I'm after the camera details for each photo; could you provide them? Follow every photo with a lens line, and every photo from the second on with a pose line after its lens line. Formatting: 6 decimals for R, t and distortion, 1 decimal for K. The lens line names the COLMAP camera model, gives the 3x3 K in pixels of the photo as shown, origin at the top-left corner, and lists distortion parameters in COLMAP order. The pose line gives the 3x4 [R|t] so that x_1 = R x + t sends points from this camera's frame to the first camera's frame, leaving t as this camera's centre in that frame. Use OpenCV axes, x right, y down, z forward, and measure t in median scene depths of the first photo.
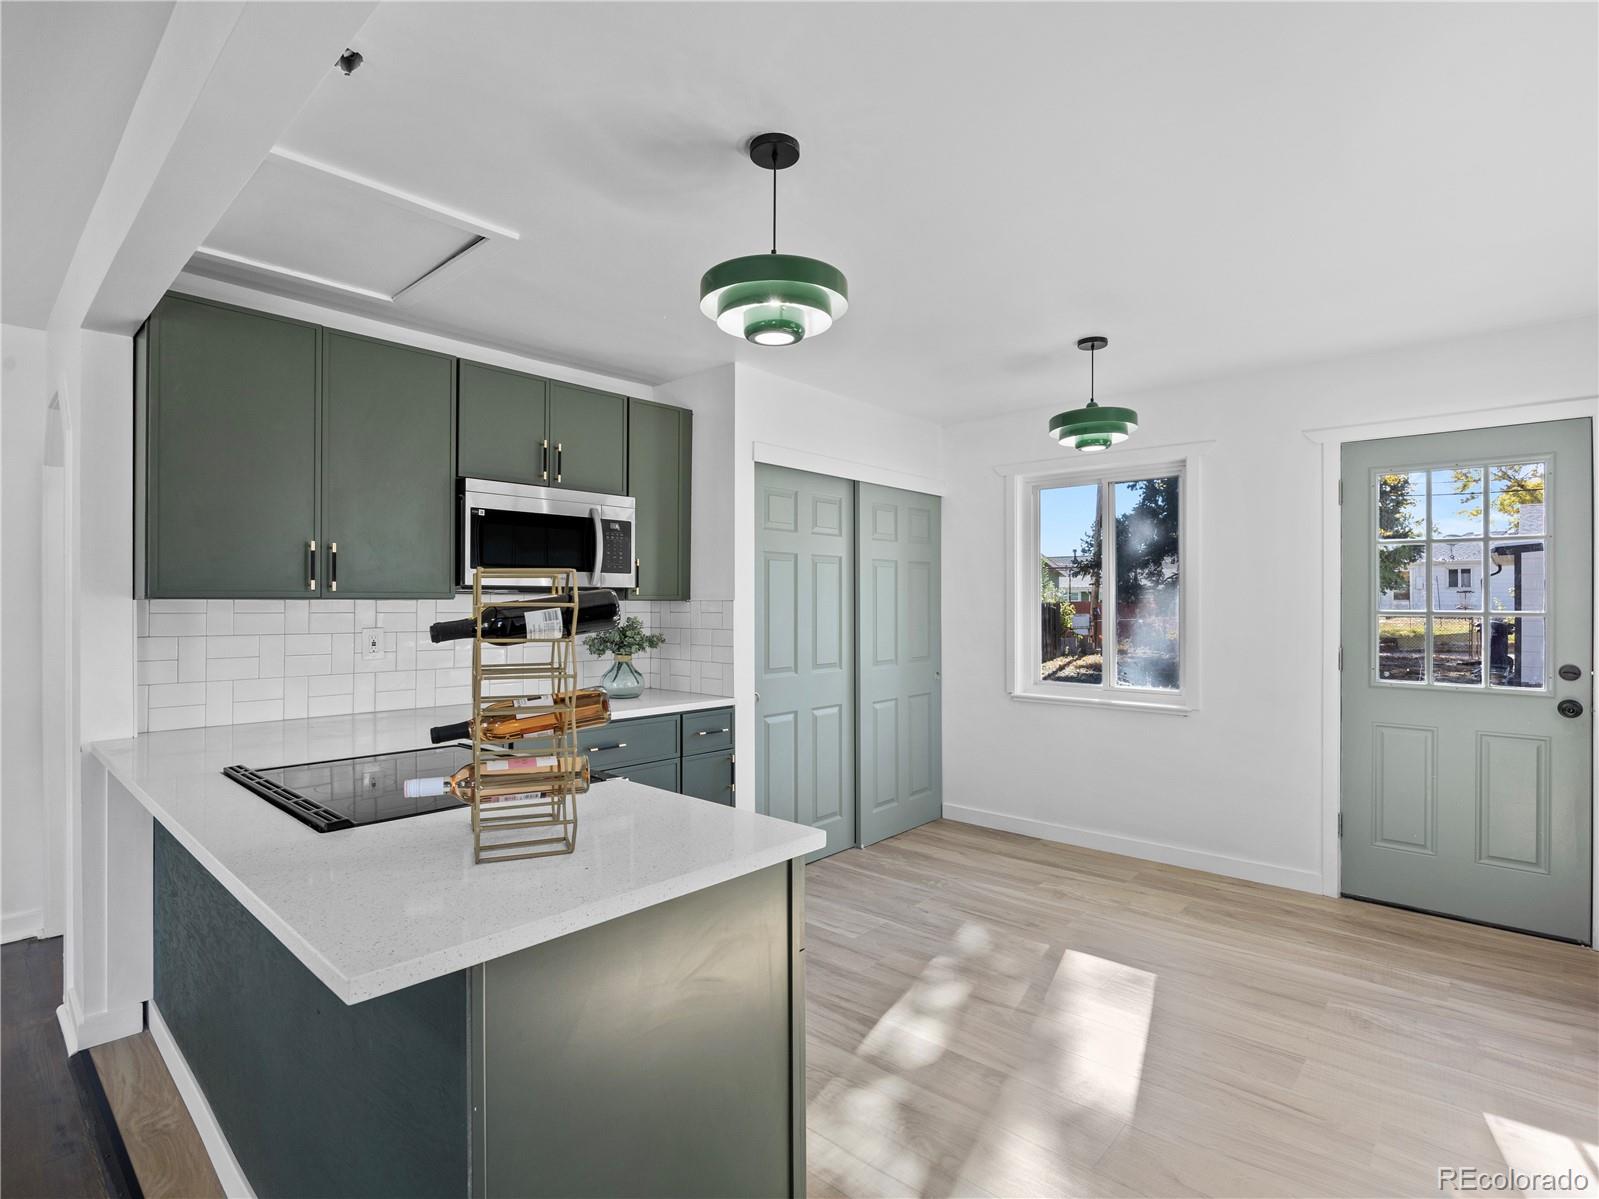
lens RADIAL K [[794.6, 0, 820.2], [0, 794.6, 601.1], [0, 0, 1]] dist [-0.003726, 0.000143]
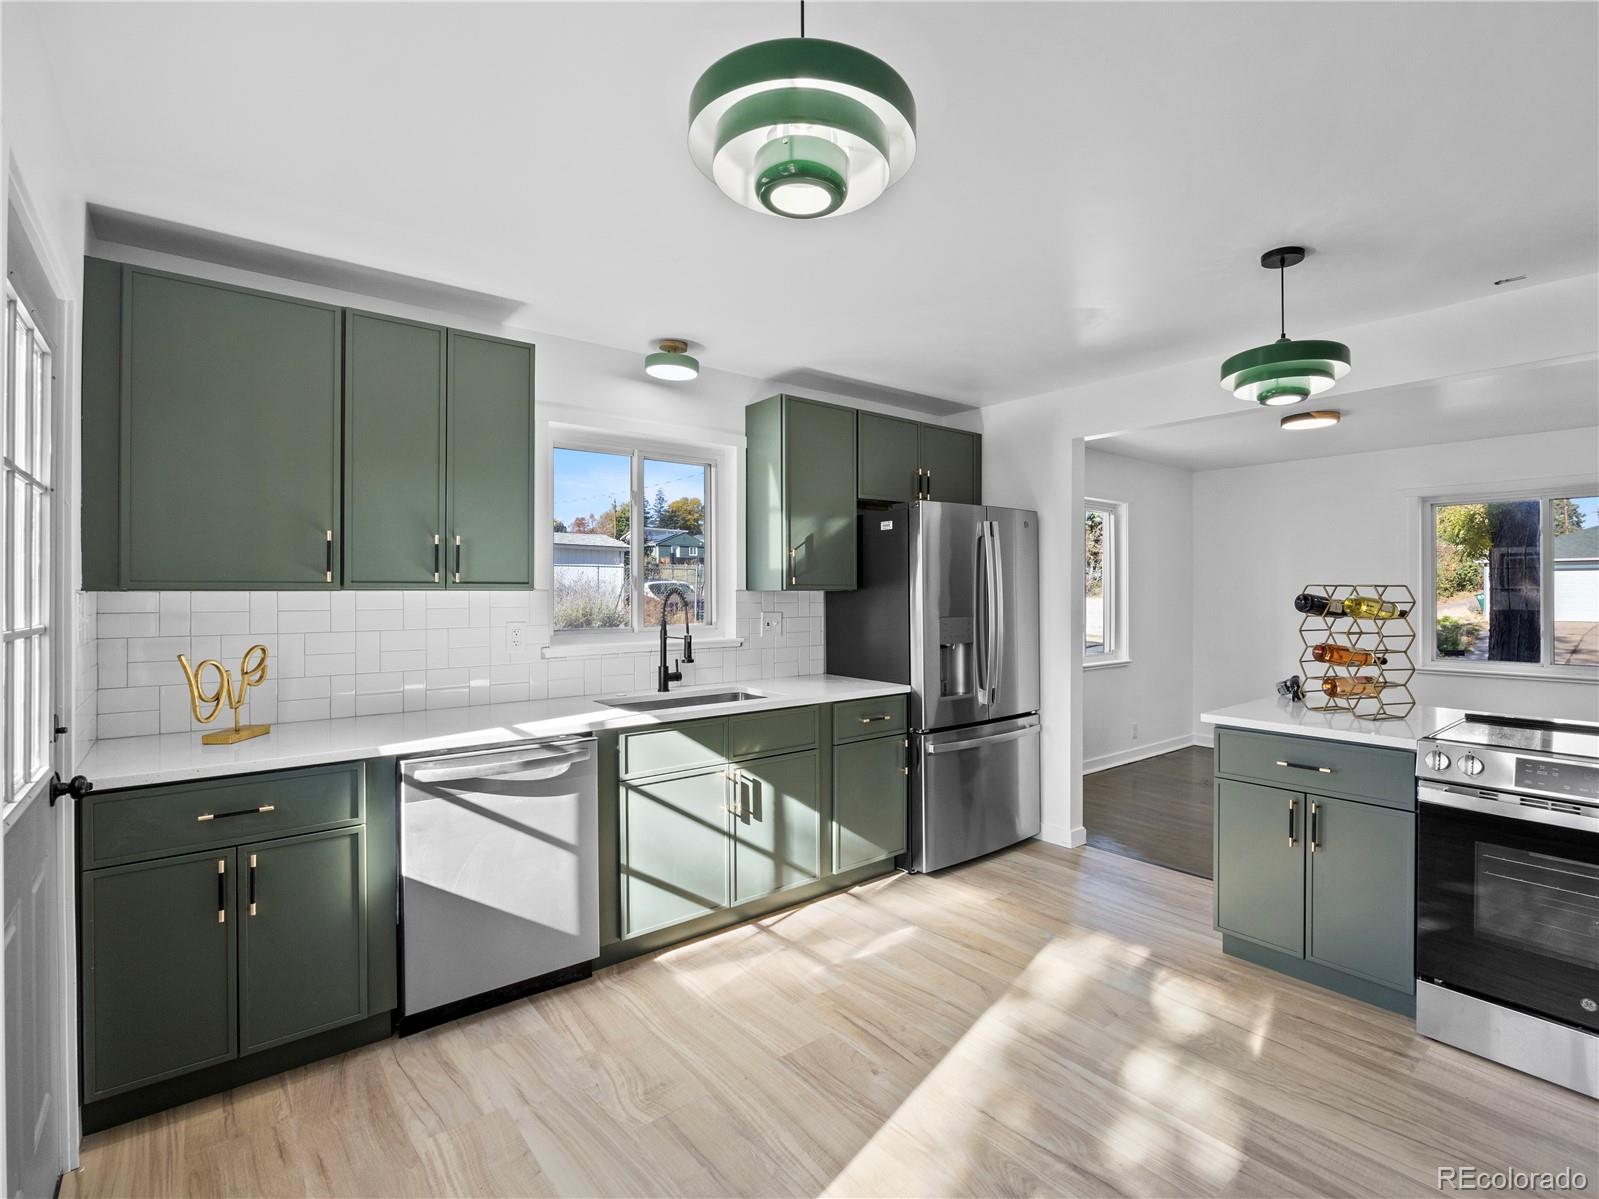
lens RADIAL K [[762.2, 0, 799.5], [0, 762.2, 599.5], [0, 0, 1]] dist [0.011894, 0.000109]
pose [[-0.981965, 0.001680, 0.189058, 0.276799], [0.003372, 0.999957, 0.008626, -0.008965], [-0.189035, 0.009108, -0.981928, 1.336678]]
